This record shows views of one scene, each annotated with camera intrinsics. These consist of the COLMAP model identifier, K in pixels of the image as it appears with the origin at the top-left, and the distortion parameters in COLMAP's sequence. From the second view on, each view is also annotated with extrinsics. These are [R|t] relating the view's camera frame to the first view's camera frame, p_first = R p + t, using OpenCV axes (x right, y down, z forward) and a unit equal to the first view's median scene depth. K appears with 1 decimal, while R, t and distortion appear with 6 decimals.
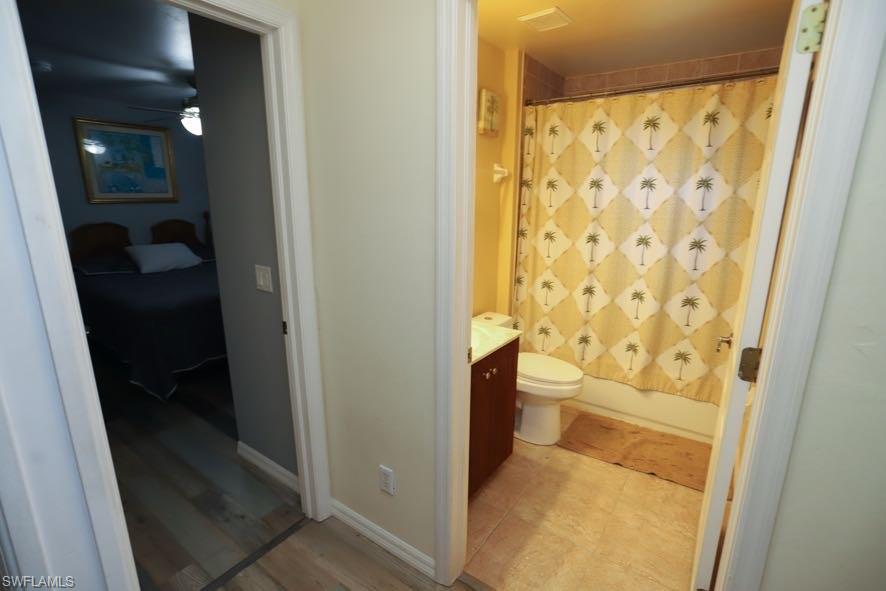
lens RADIAL K [[423.5, 0, 444.8], [0, 423.5, 299.3], [0, 0, 1]] dist [-0.028726, 0.011064]
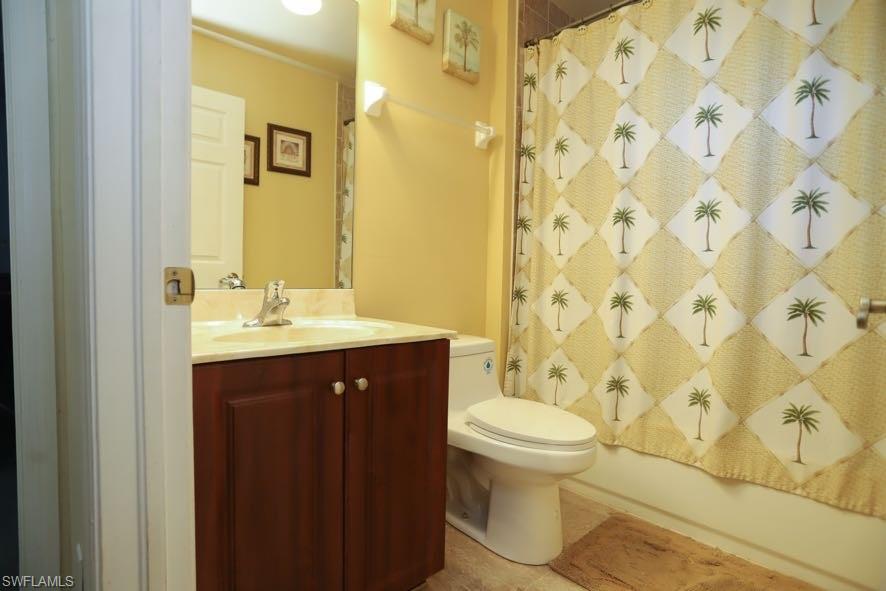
lens RADIAL K [[452.6, 0, 438.6], [0, 452.6, 296.2], [0, 0, 1]] dist [-0.030628, 0.016751]
pose [[0.979400, 0.020943, -0.200840, 0.234089], [-0.059528, 0.980352, -0.188061, 0.121281], [0.192955, 0.196143, 0.961403, 0.349867]]
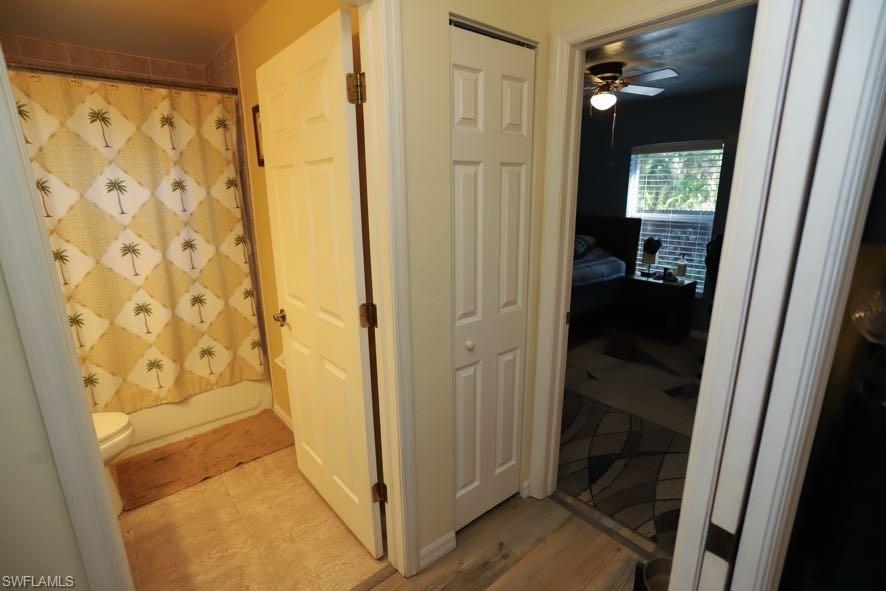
lens RADIAL K [[423.5, 0, 436.4], [0, 423.5, 299.2], [0, 0, 1]] dist [-0.028726, 0.011064]
pose [[0.259474, -0.248639, 0.933195, -0.221474], [0.241479, 0.952299, 0.186586, -0.044929], [-0.935073, 0.176932, 0.307138, 0.129970]]
